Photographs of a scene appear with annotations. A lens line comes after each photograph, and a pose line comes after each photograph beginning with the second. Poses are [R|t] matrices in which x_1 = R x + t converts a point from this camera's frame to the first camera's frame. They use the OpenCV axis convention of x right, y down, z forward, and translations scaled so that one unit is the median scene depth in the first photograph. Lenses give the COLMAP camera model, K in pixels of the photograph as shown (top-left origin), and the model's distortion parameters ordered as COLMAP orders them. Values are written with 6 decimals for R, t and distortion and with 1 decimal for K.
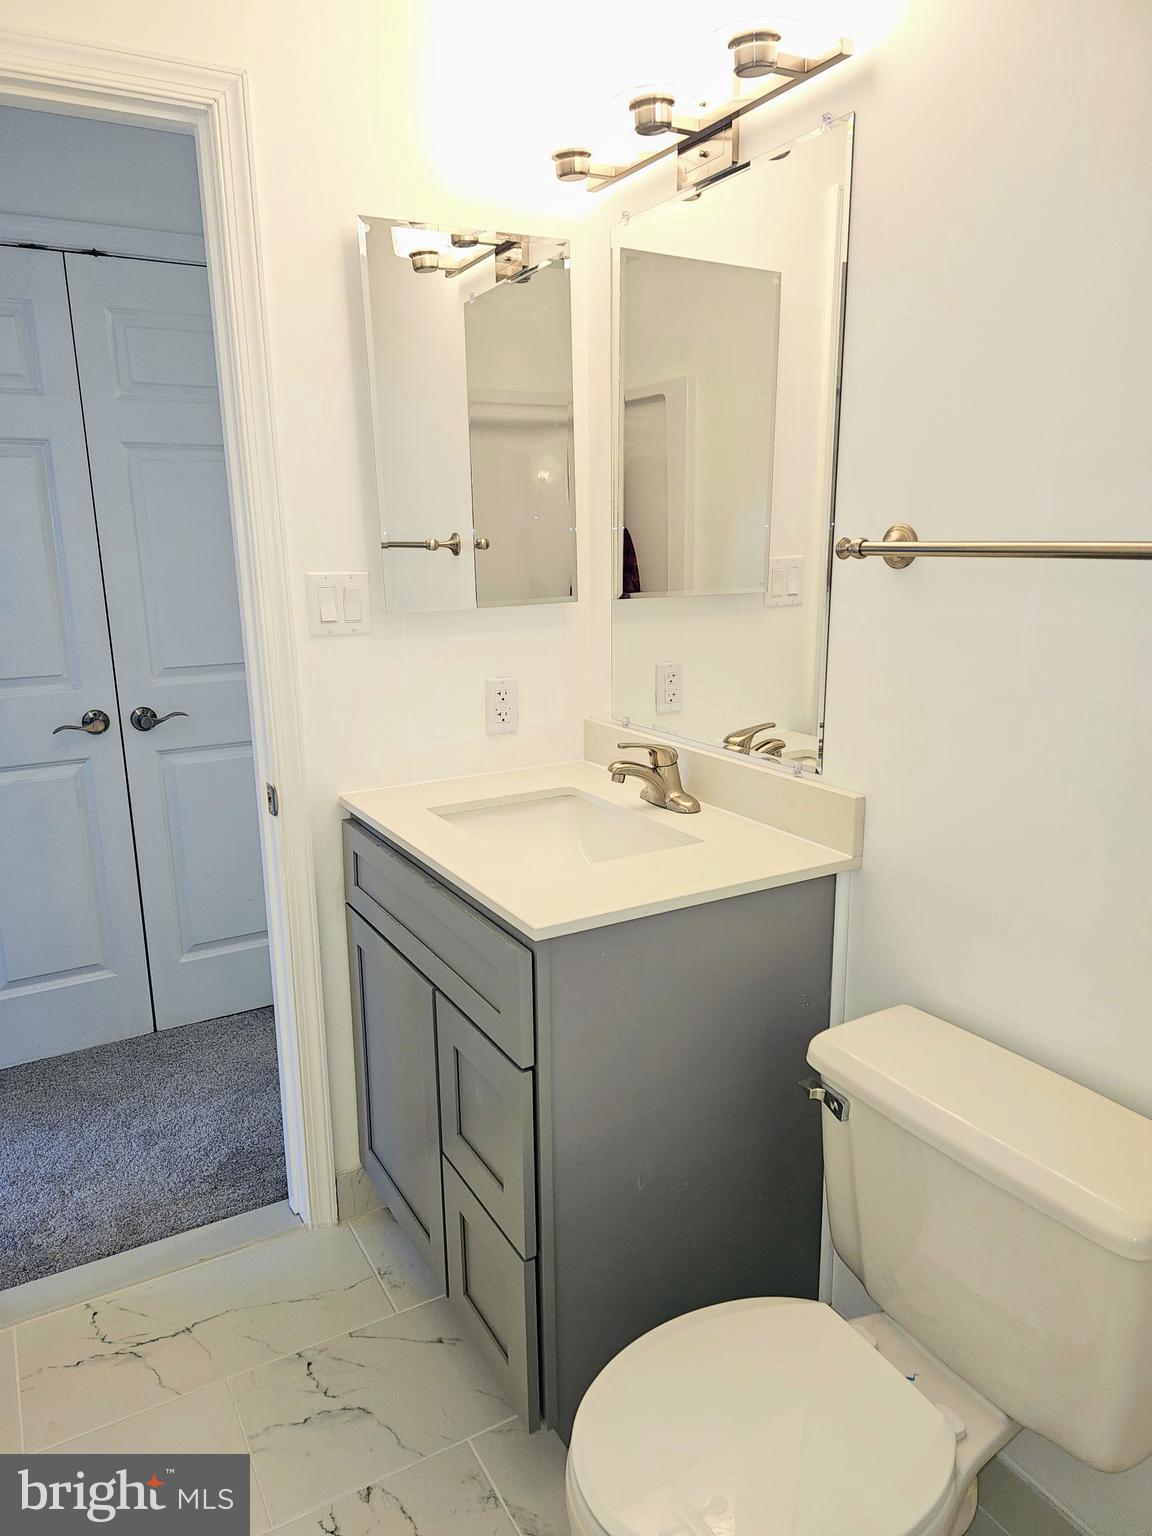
lens RADIAL K [[1027.7, 0, 585.2], [0, 1027.7, 758.2], [0, 0, 1]] dist [0.073790, -0.068445]
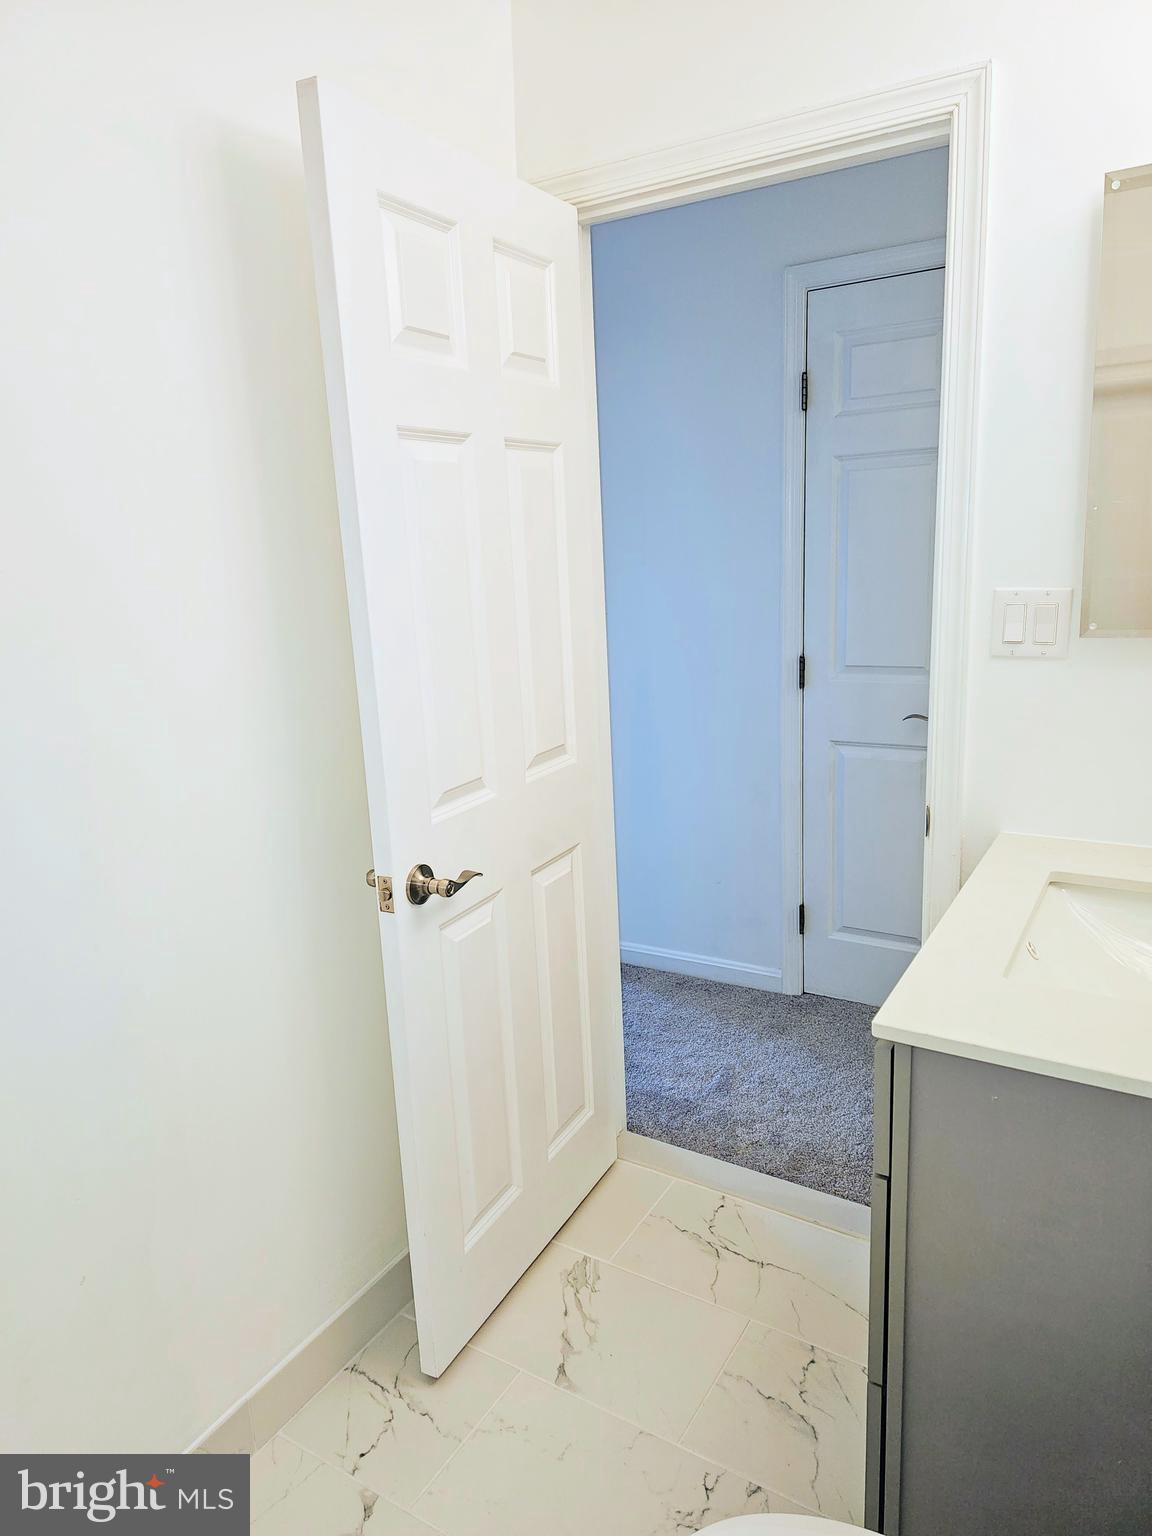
lens RADIAL K [[1027.7, 0, 537.0], [0, 1027.7, 760.2], [0, 0, 1]] dist [0.073790, -0.068445]
pose [[0.472869, 0.182898, -0.861942, 0.360271], [-0.156154, 0.980131, 0.122309, -0.077901], [0.867186, 0.076760, 0.492034, 0.200020]]
